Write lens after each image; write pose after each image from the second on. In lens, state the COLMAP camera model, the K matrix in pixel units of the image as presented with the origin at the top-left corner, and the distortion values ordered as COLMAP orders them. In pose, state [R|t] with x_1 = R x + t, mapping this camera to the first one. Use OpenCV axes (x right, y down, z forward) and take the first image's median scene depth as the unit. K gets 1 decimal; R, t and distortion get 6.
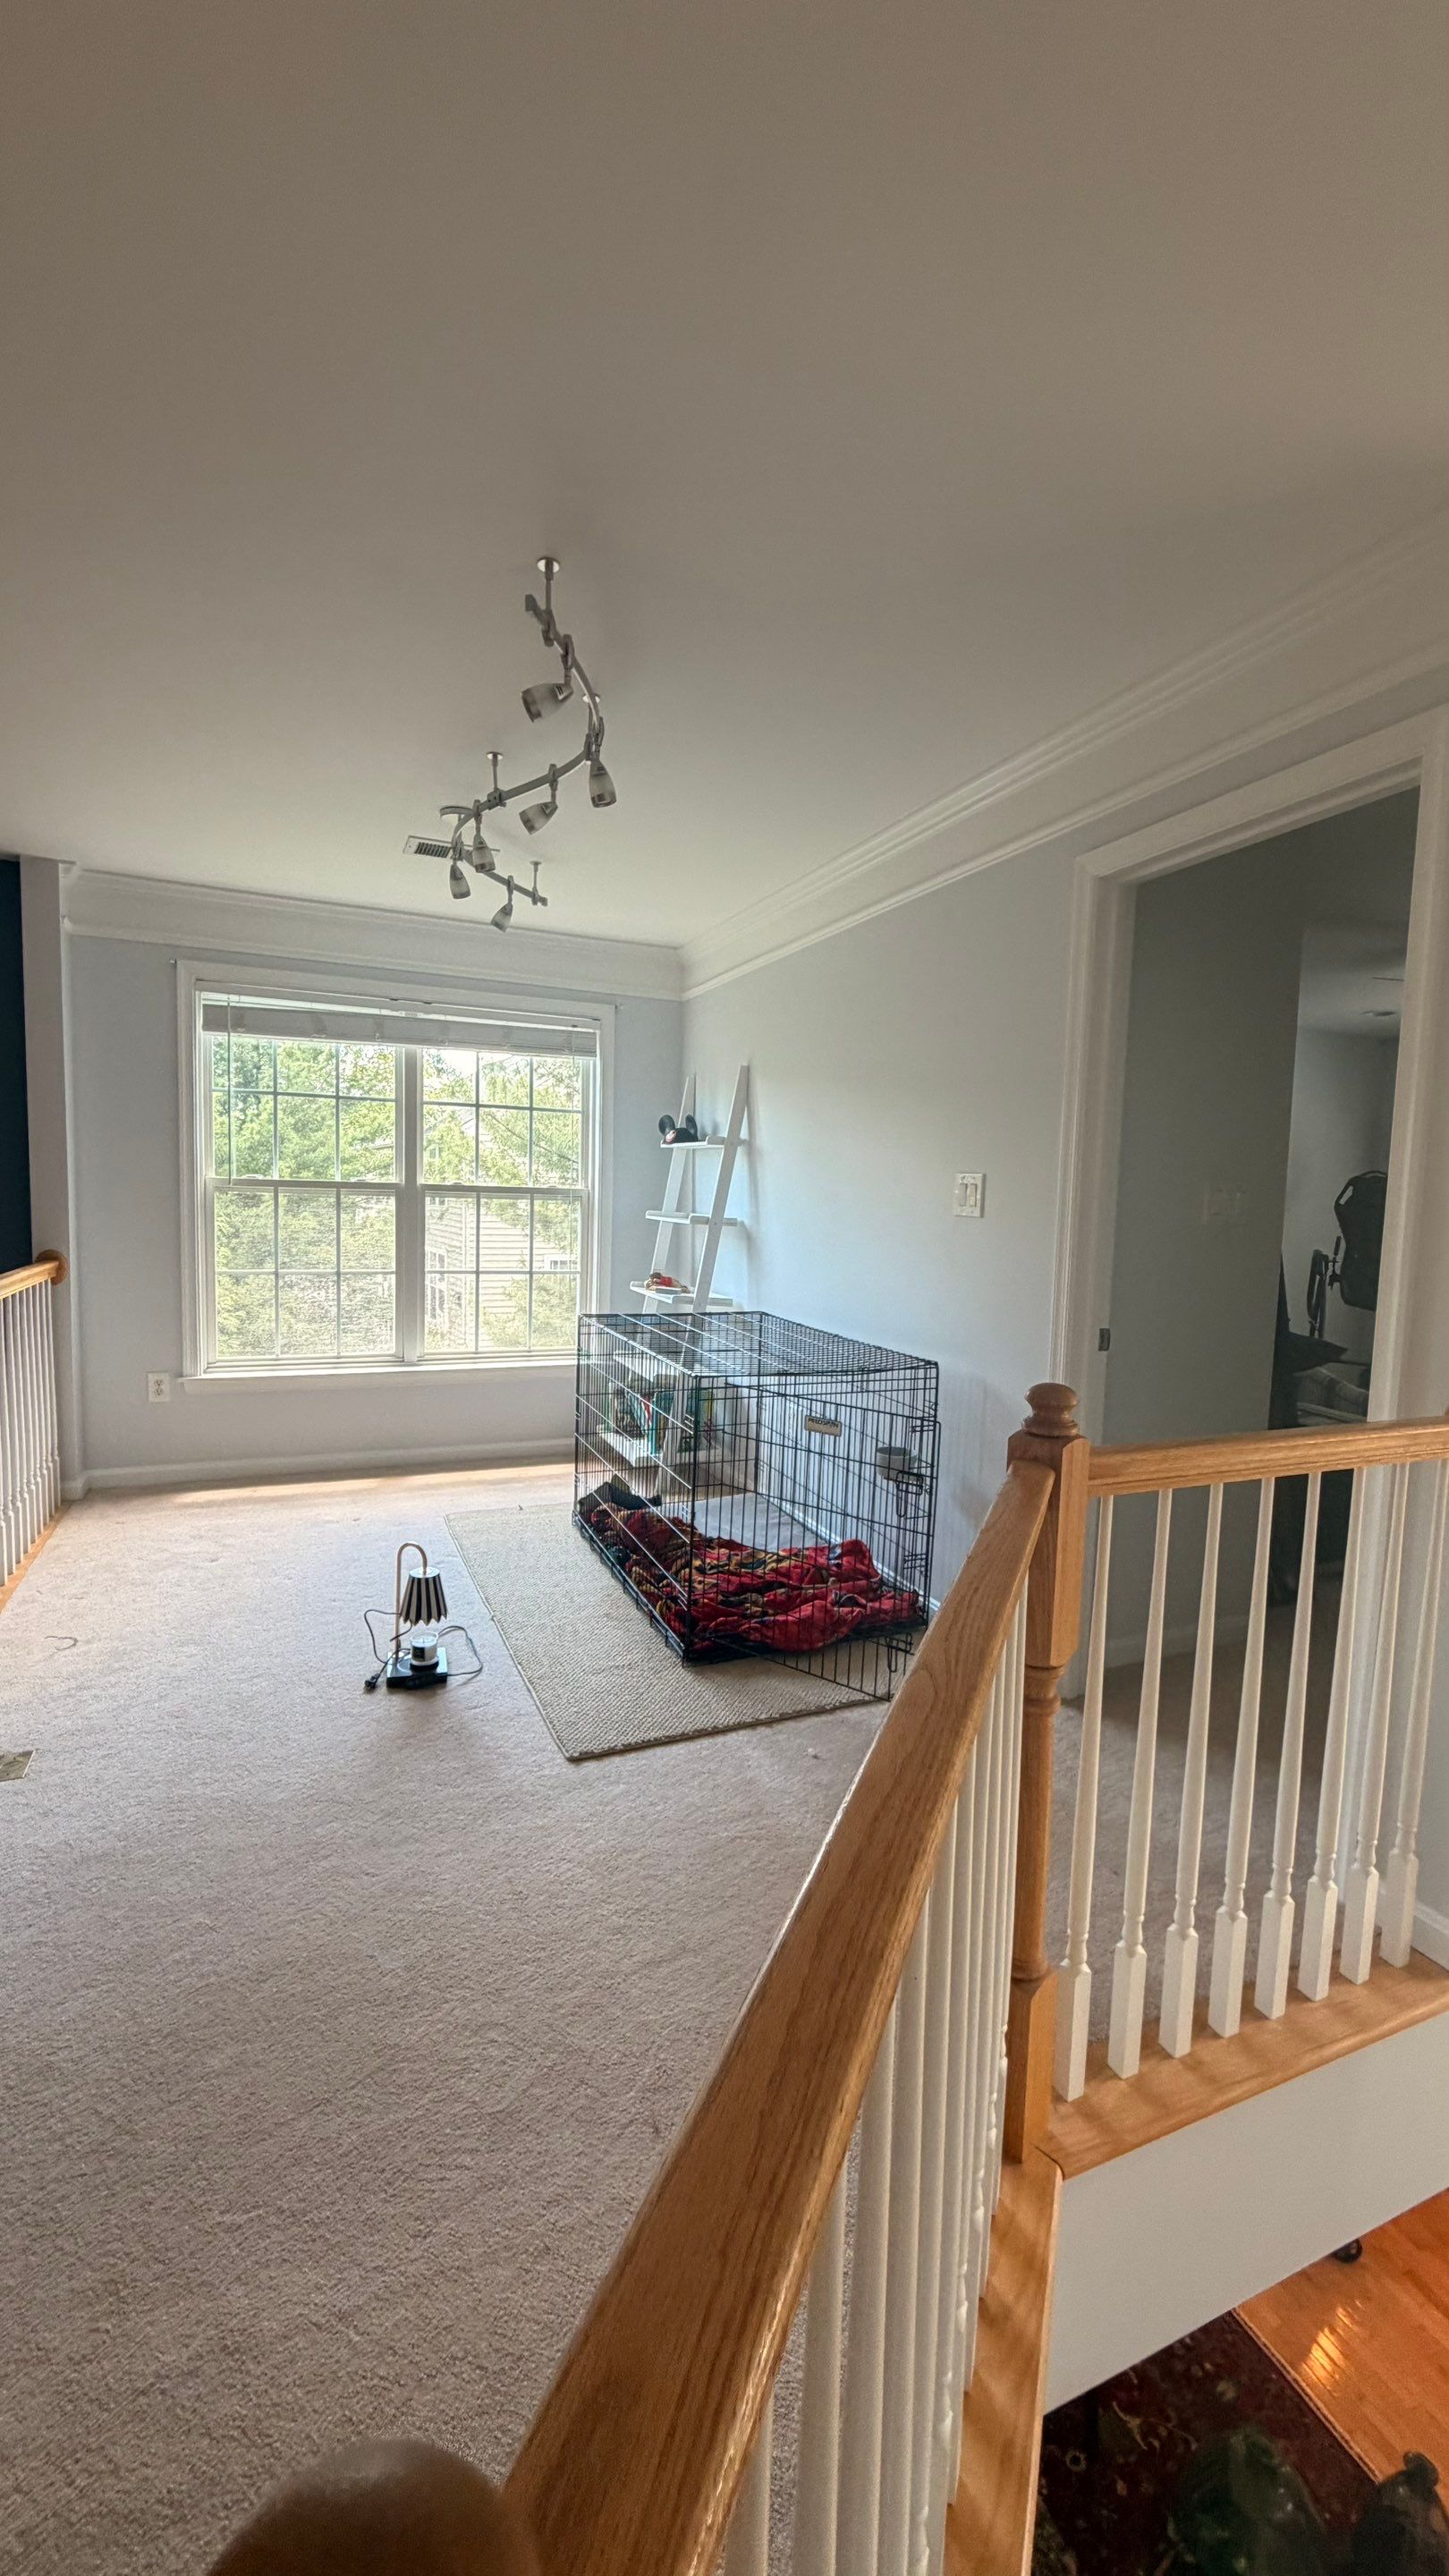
lens RADIAL K [[1033.5, 0, 730.2], [0, 1033.5, 1280.6], [0, 0, 1]] dist [0.001481, 0.000186]
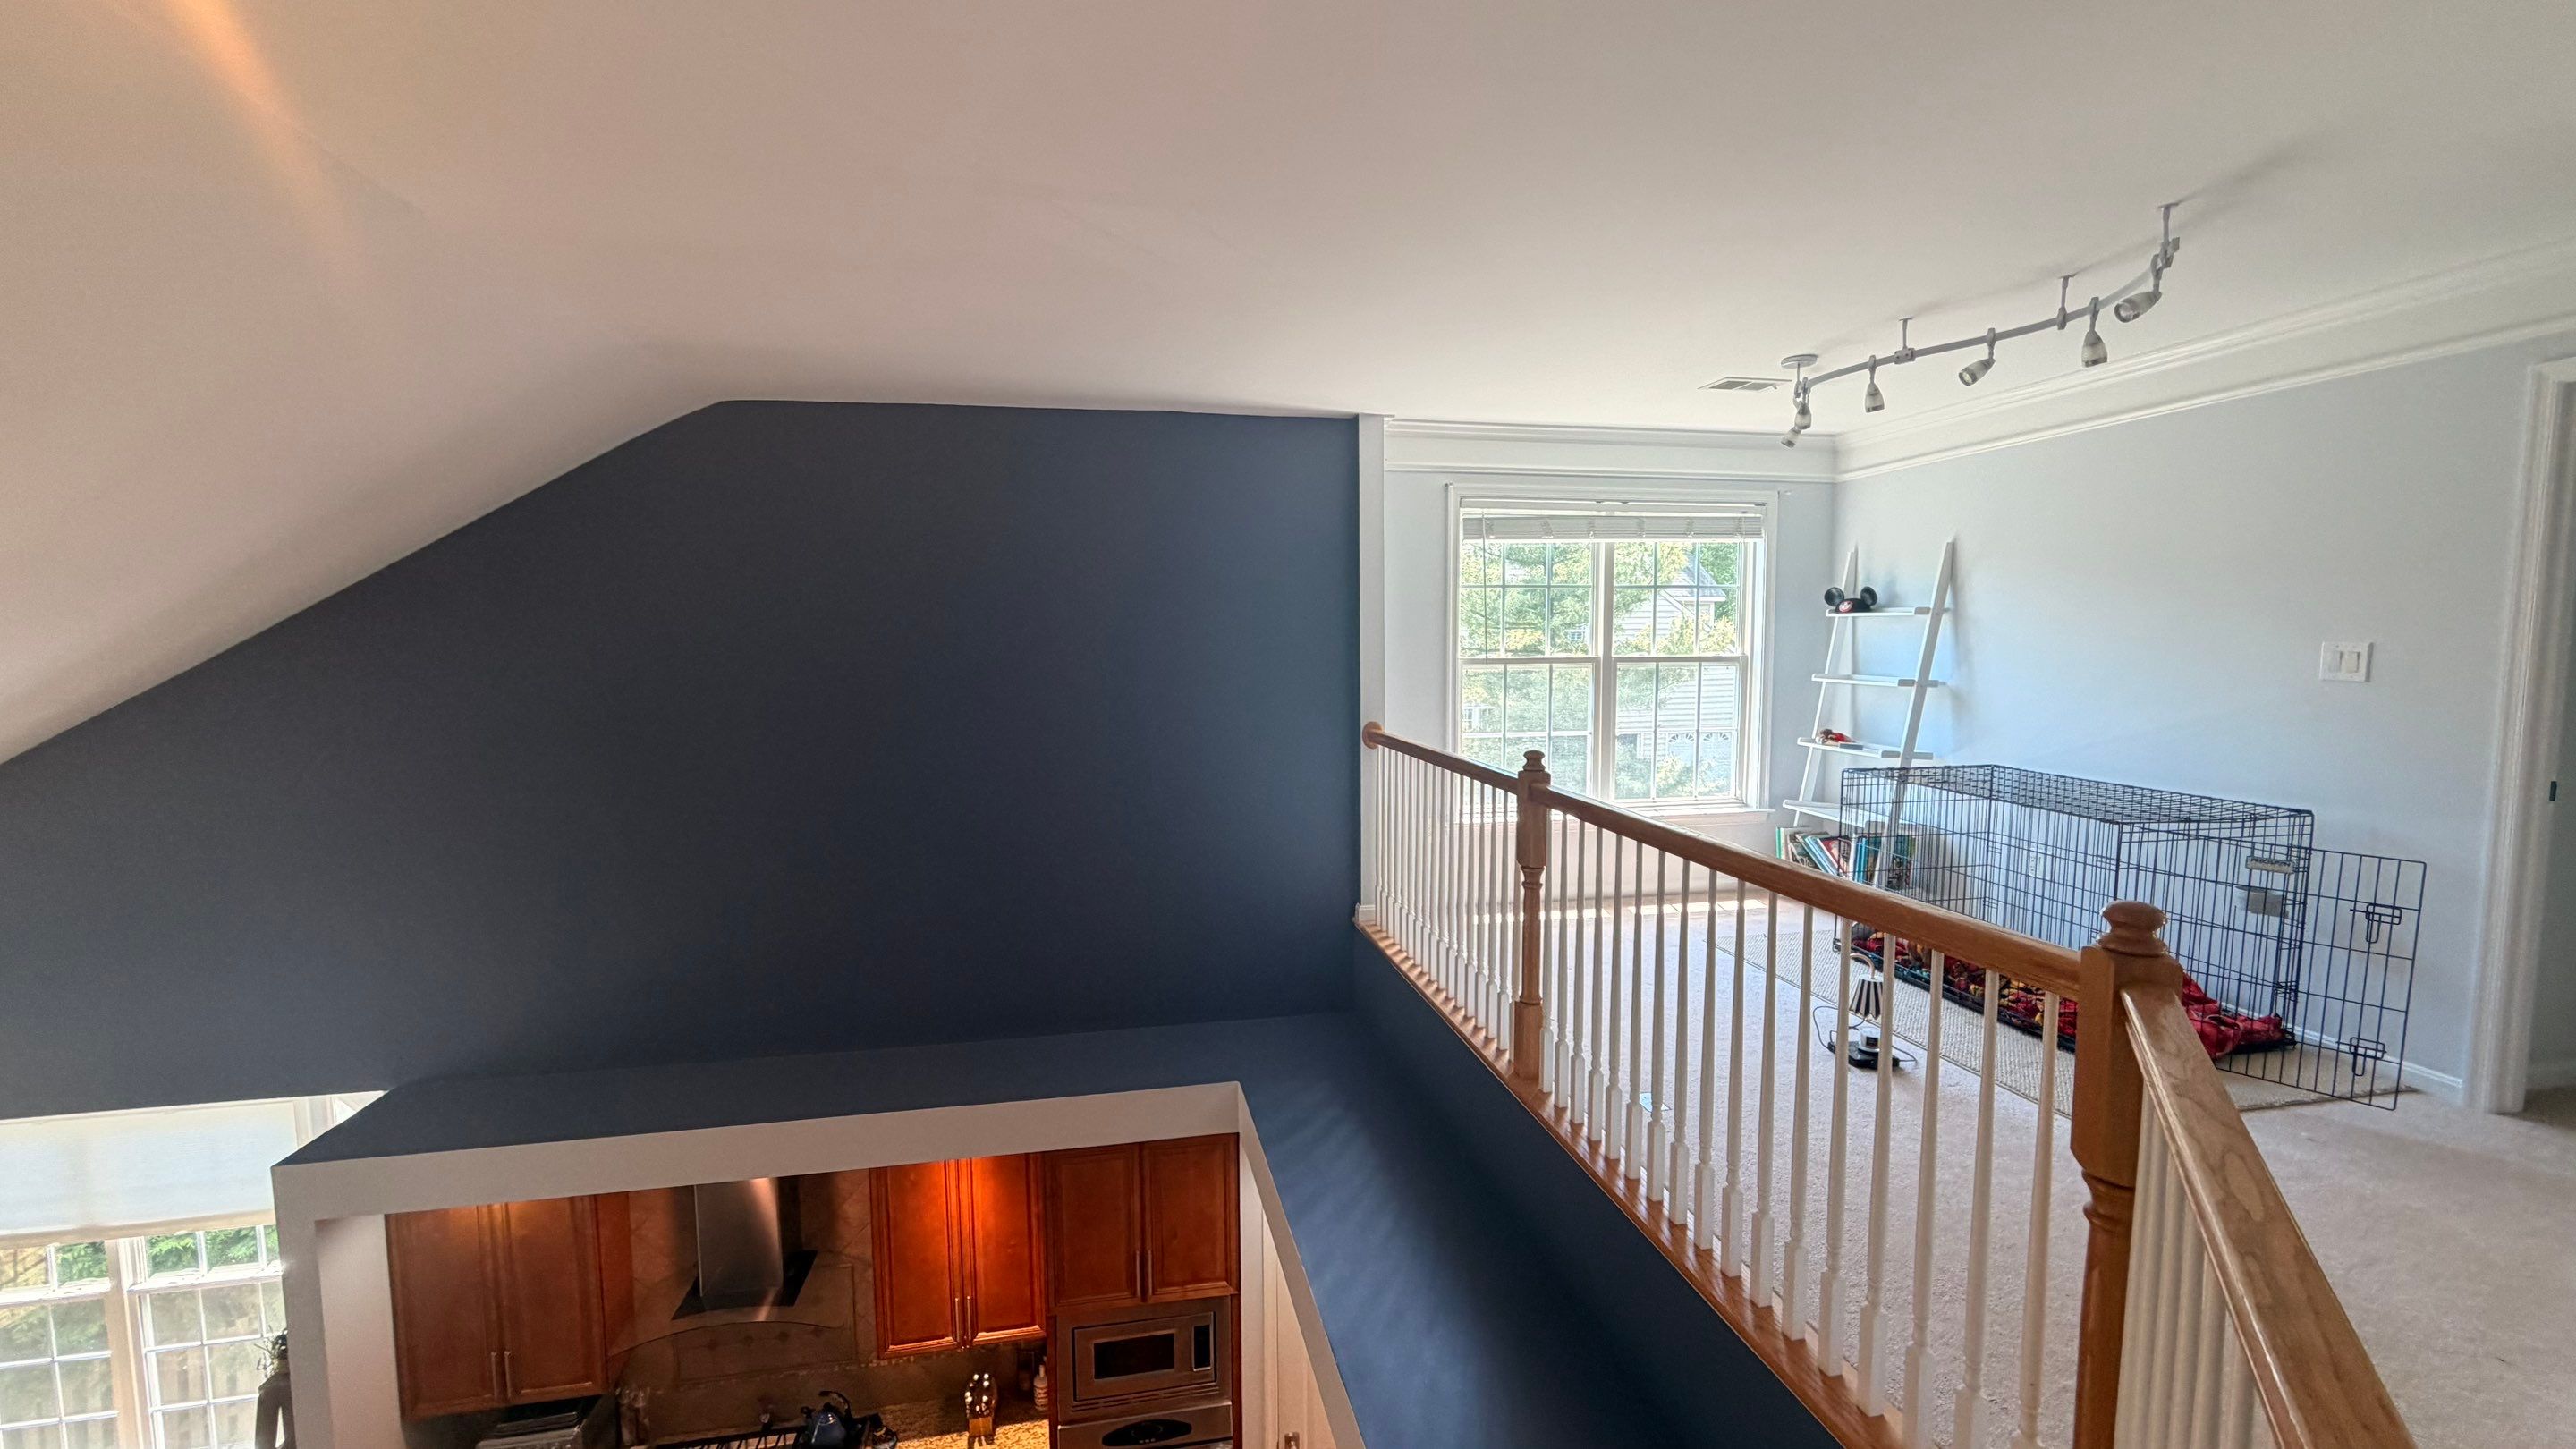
lens RADIAL K [[1033.5, 0, 1266.5], [0, 1033.5, 721.7], [0, 0, 1]] dist [0.001481, 0.000186]
pose [[0.973557, -0.015927, -0.227888, -0.461457], [0.014779, 0.999868, -0.006742, -0.019313], [0.227965, 0.003196, 0.973664, -0.253172]]
